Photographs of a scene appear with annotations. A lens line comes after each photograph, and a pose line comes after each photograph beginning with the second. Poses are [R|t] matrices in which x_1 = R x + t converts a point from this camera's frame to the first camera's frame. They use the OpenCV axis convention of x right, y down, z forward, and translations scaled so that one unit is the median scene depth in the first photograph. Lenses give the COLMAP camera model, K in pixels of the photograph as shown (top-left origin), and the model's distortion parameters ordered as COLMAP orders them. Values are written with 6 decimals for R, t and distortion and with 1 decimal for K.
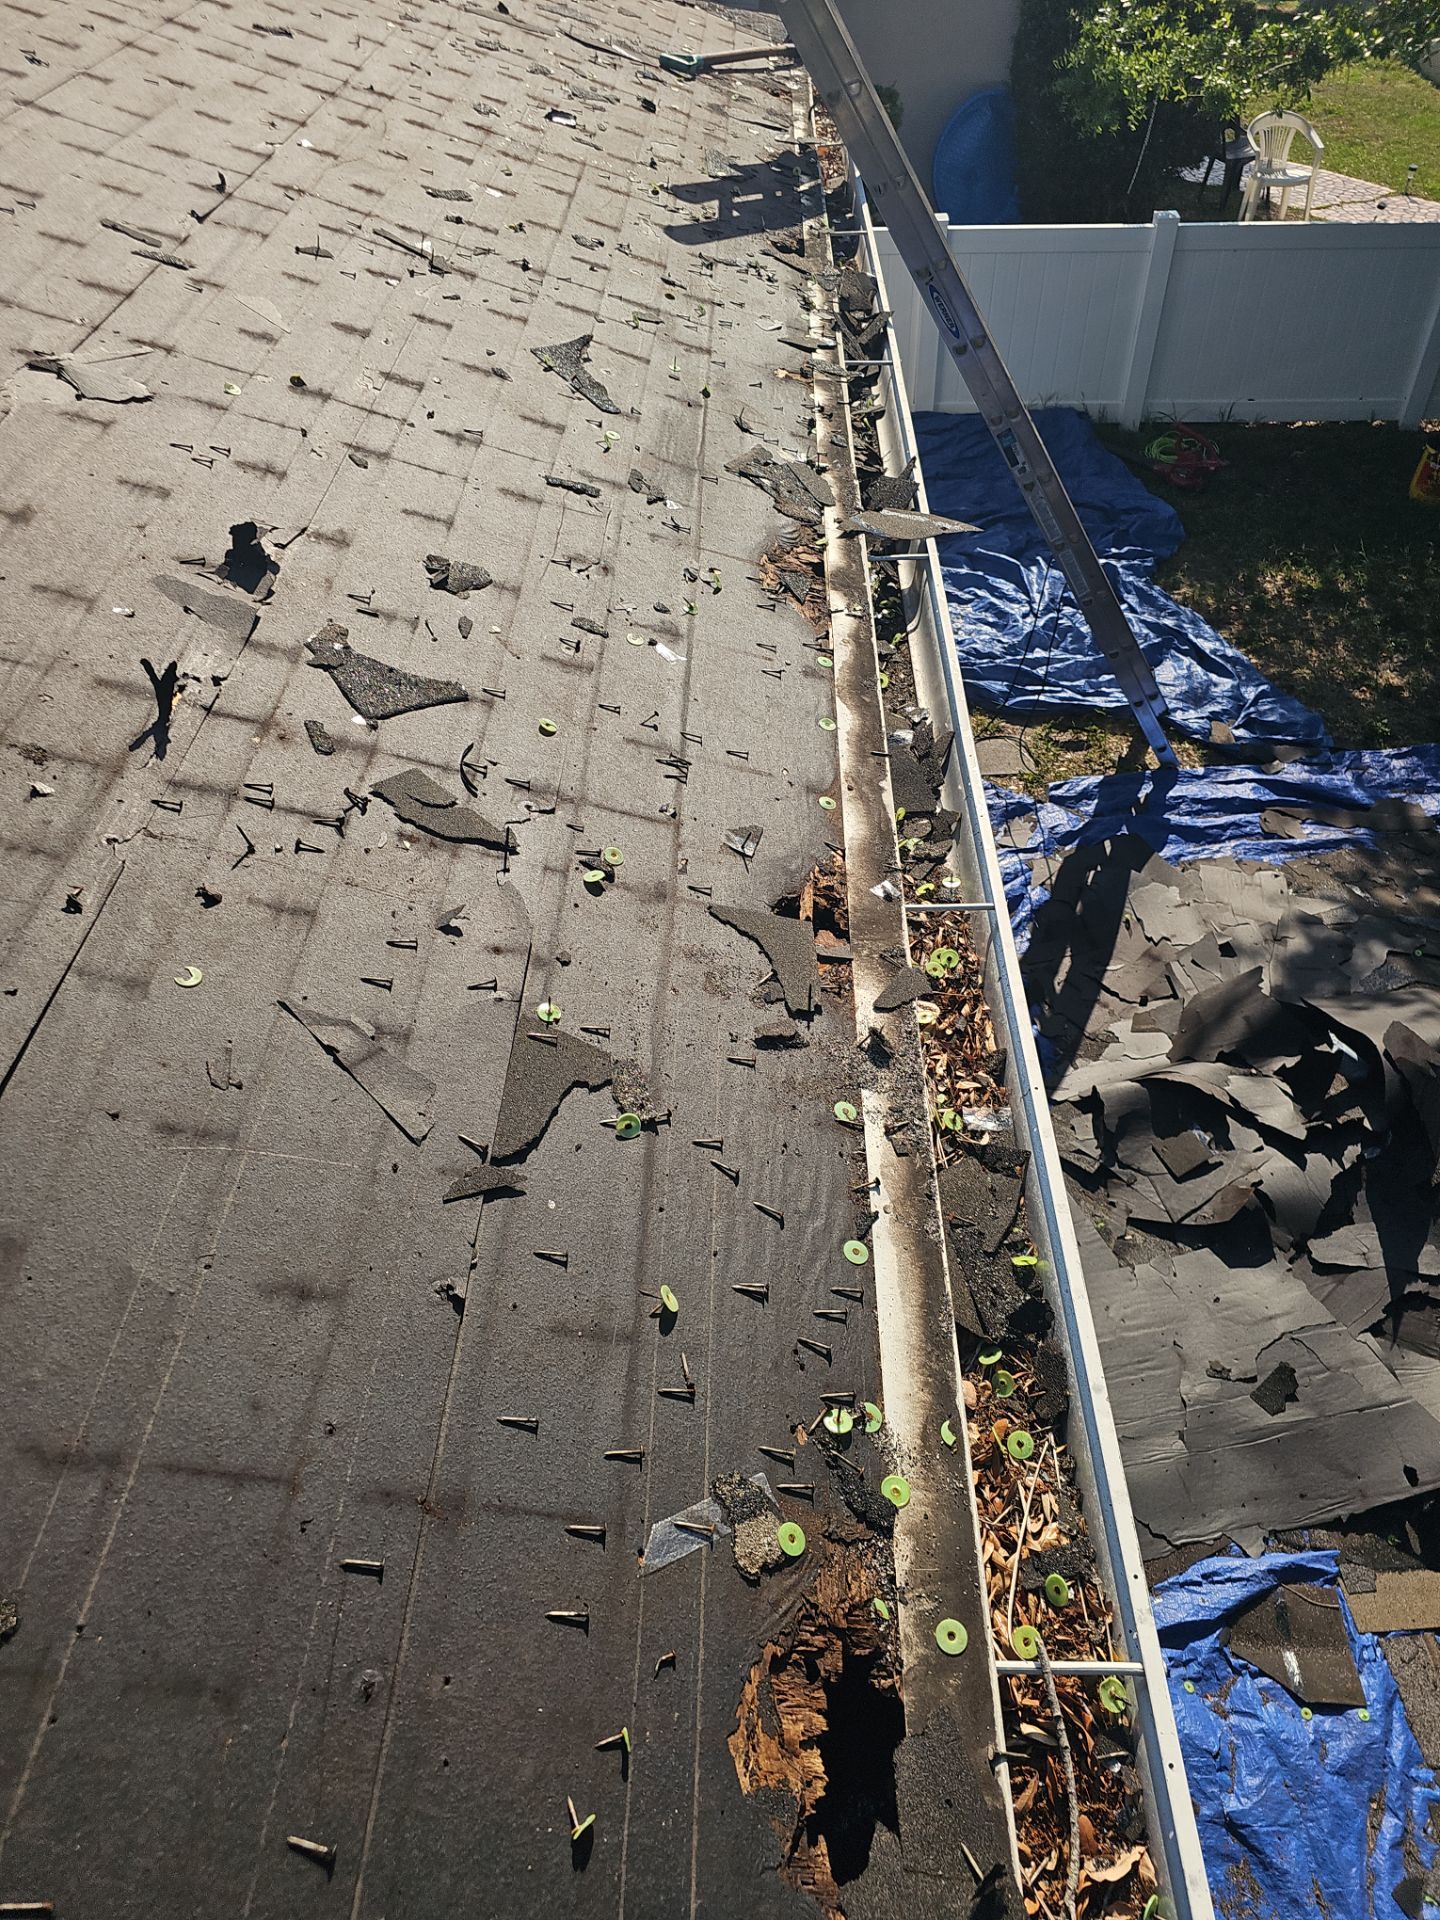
lens RADIAL K [[1244.0, 0, 759.9], [0, 1244.0, 1020.6], [0, 0, 1]] dist [0.039463, -0.032387]
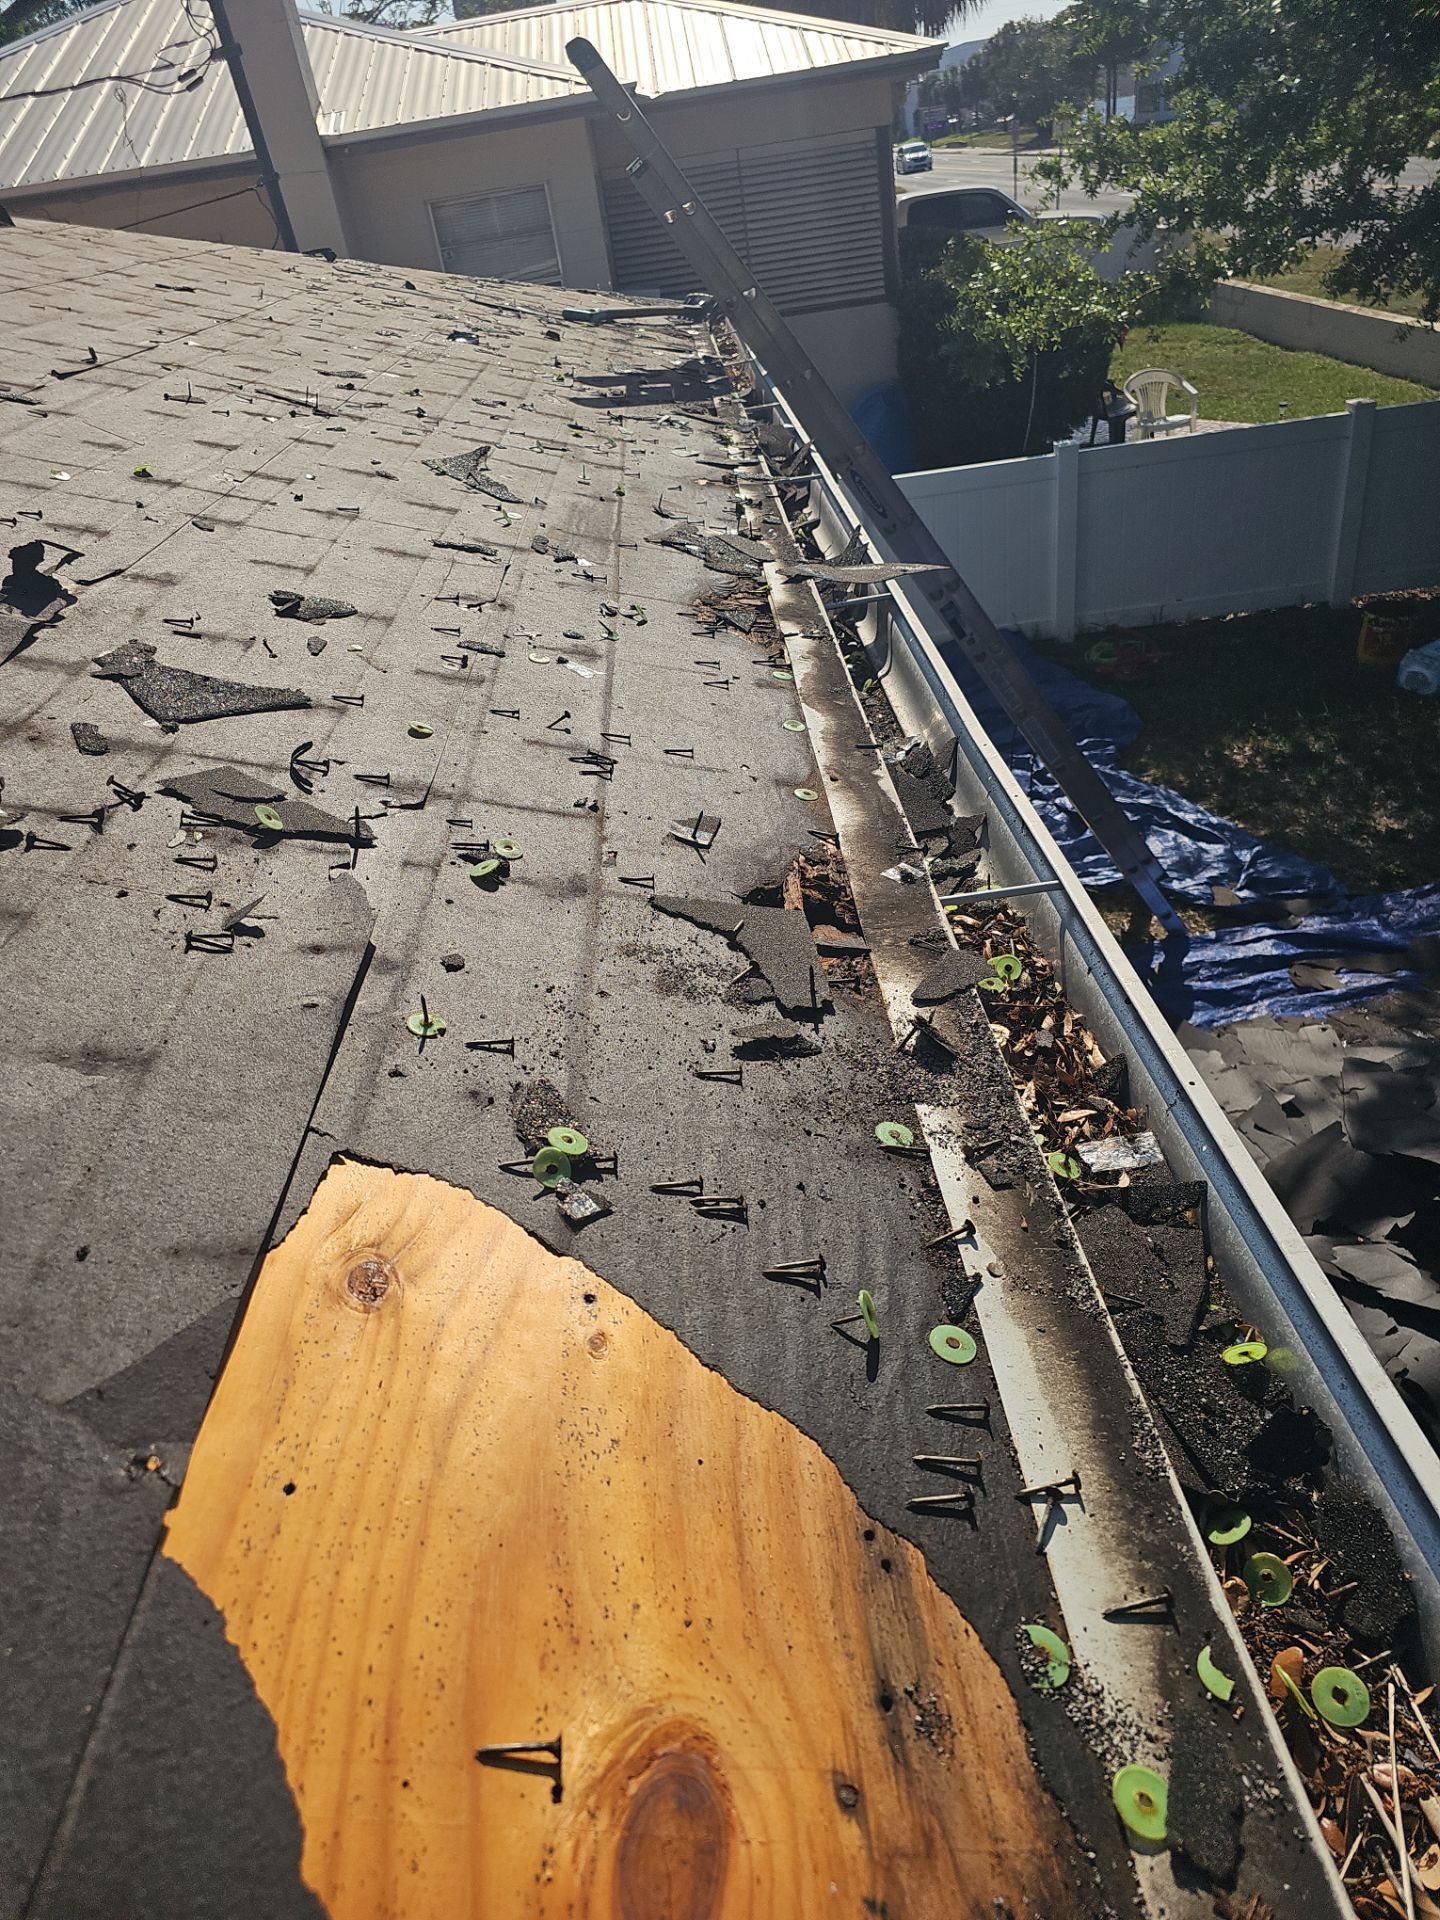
lens RADIAL K [[1300.3, 0, 720.0], [0, 1300.3, 960.0], [0, 0, 1]] dist [0.019822, -0.021331]
pose [[0.992910, -0.118099, -0.013480, 0.002089], [0.110953, 0.961521, -0.251330, 0.096039], [0.042643, 0.248052, 0.967808, 0.247094]]
